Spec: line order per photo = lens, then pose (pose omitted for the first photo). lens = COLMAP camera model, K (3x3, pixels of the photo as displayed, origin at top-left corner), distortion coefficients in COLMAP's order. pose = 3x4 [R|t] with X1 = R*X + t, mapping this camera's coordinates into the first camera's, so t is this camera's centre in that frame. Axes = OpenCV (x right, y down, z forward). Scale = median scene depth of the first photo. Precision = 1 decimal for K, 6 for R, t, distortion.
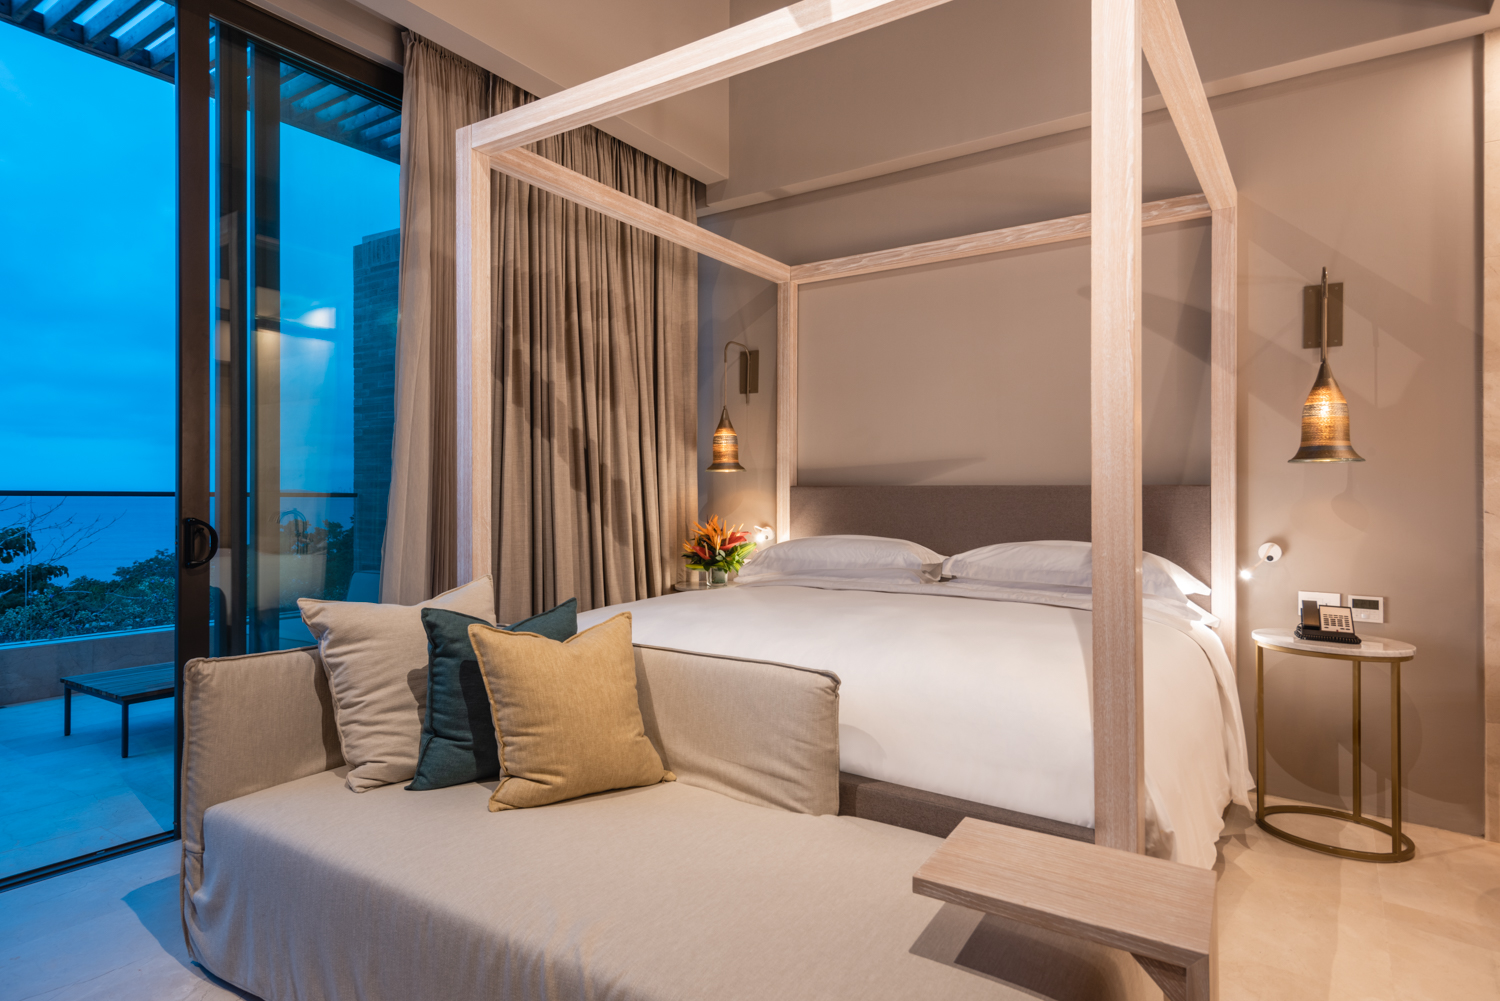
lens RADIAL K [[827.5, 0, 750.0], [0, 827.5, 500.5], [0, 0, 1]] dist [0.010114, -0.027449]
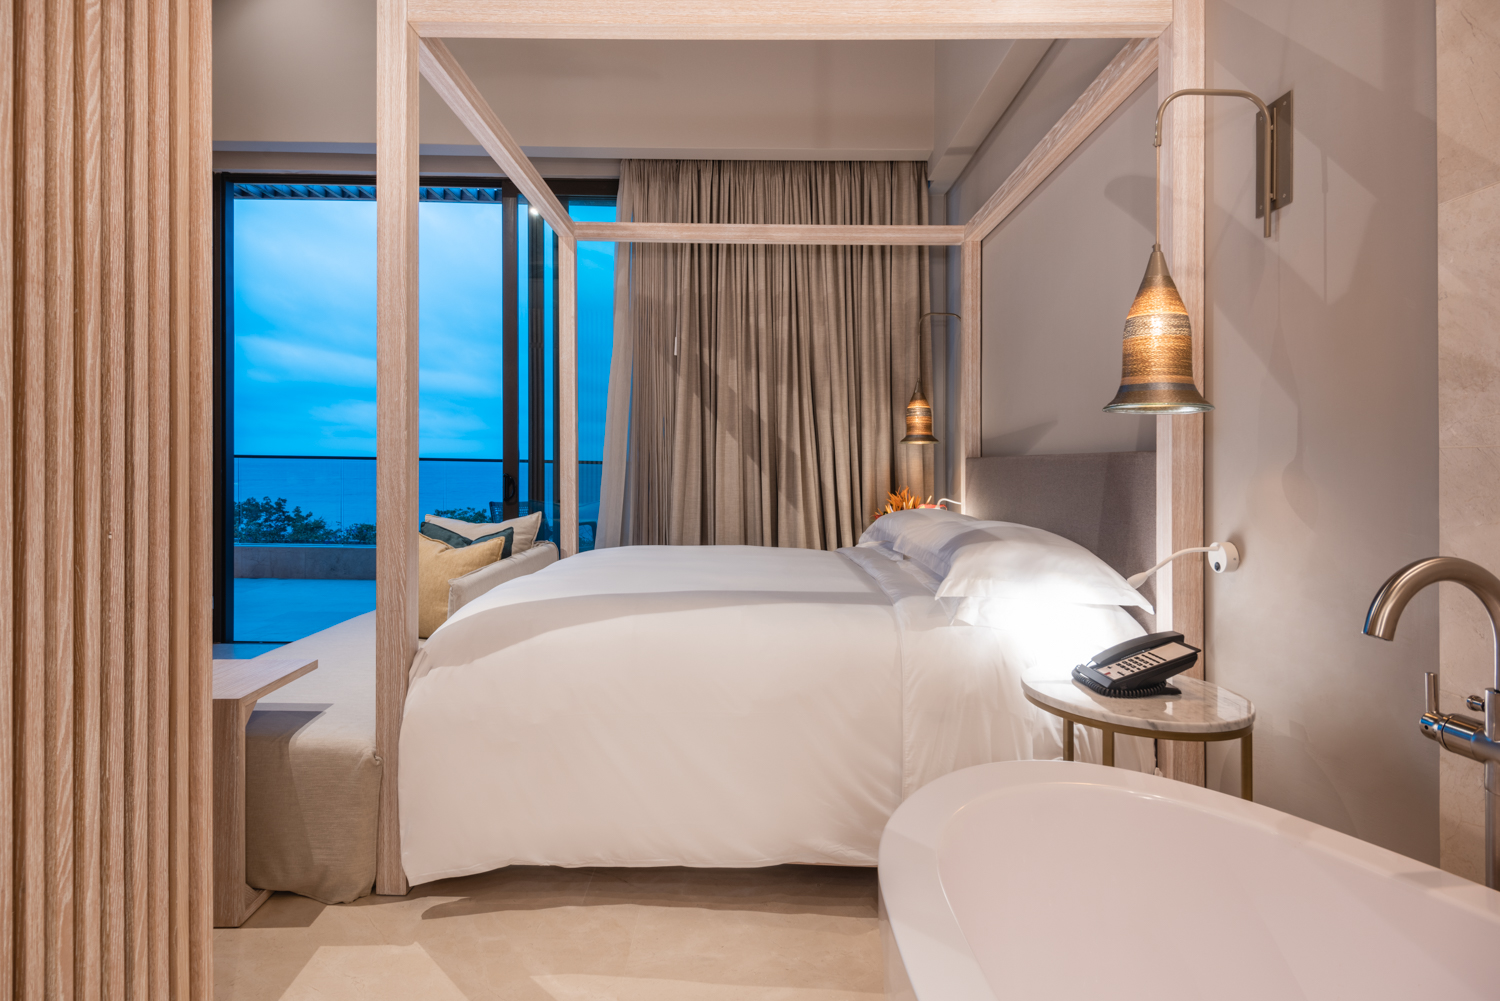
lens RADIAL K [[827.5, 0, 750.0], [0, 827.5, 500.5], [0, 0, 1]] dist [0.010114, -0.027449]
pose [[0.550534, 0.040006, -0.833854, 1.028198], [-0.020079, 0.999197, 0.034681, 0.005666], [0.834571, -0.002350, 0.550895, 0.391098]]
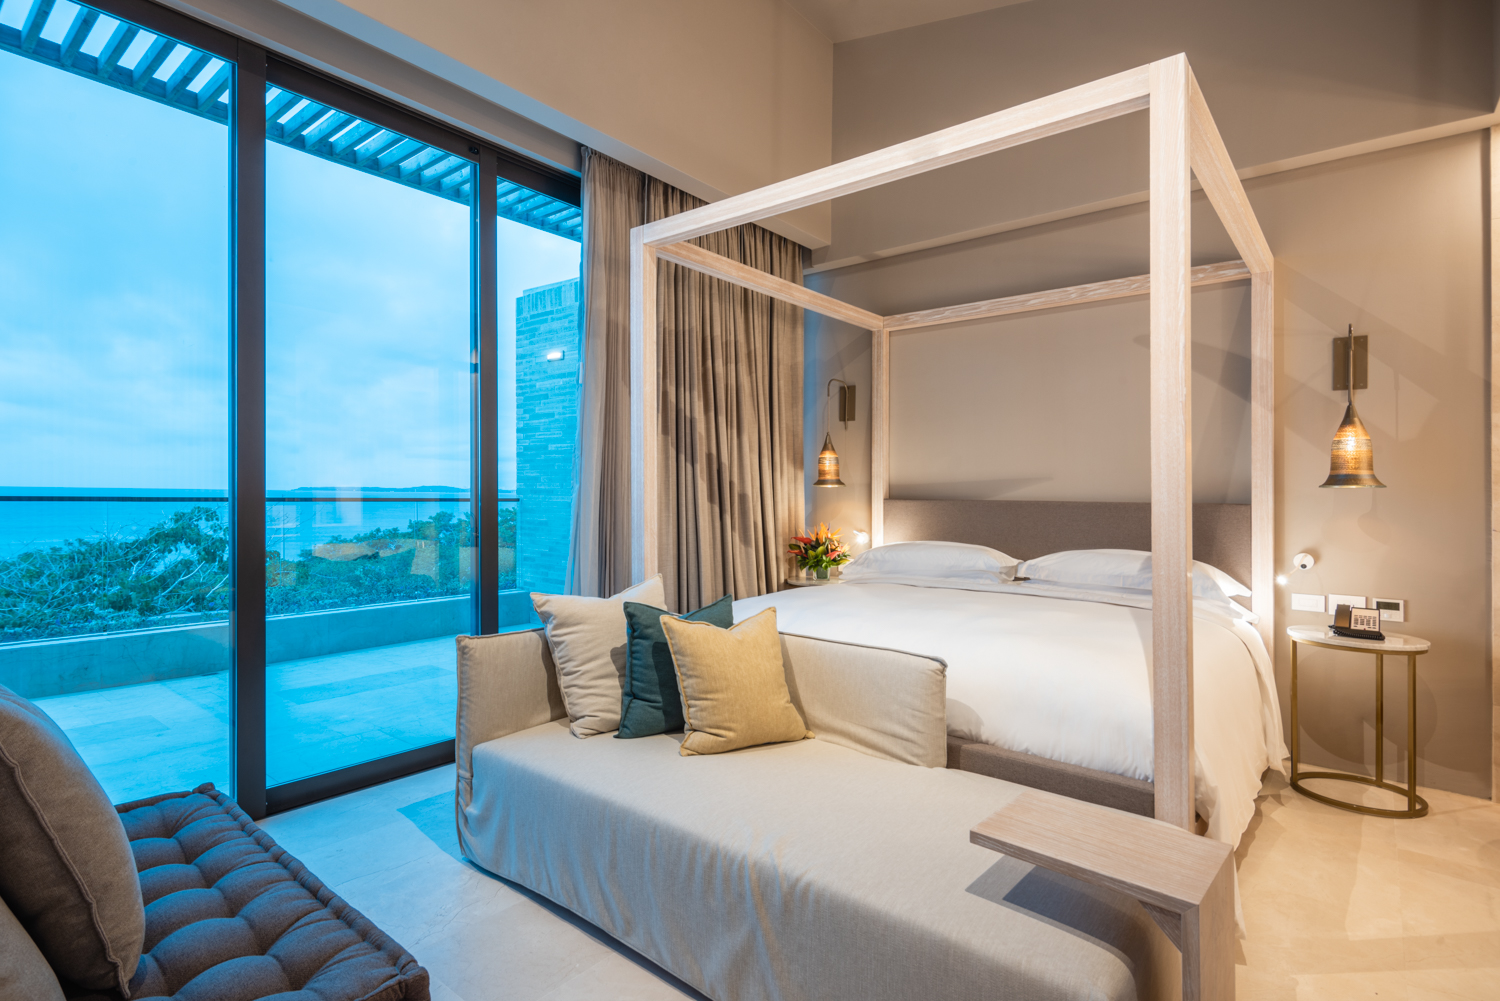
lens RADIAL K [[743.7, 0, 738.0], [0, 743.7, 485.4], [0, 0, 1]] dist [-0.001065, -0.017987]
pose [[0.994666, 0.000199, -0.103149, -0.072774], [-0.001029, 0.999967, -0.007998, -0.040208], [0.103144, 0.008062, 0.994634, -0.145020]]
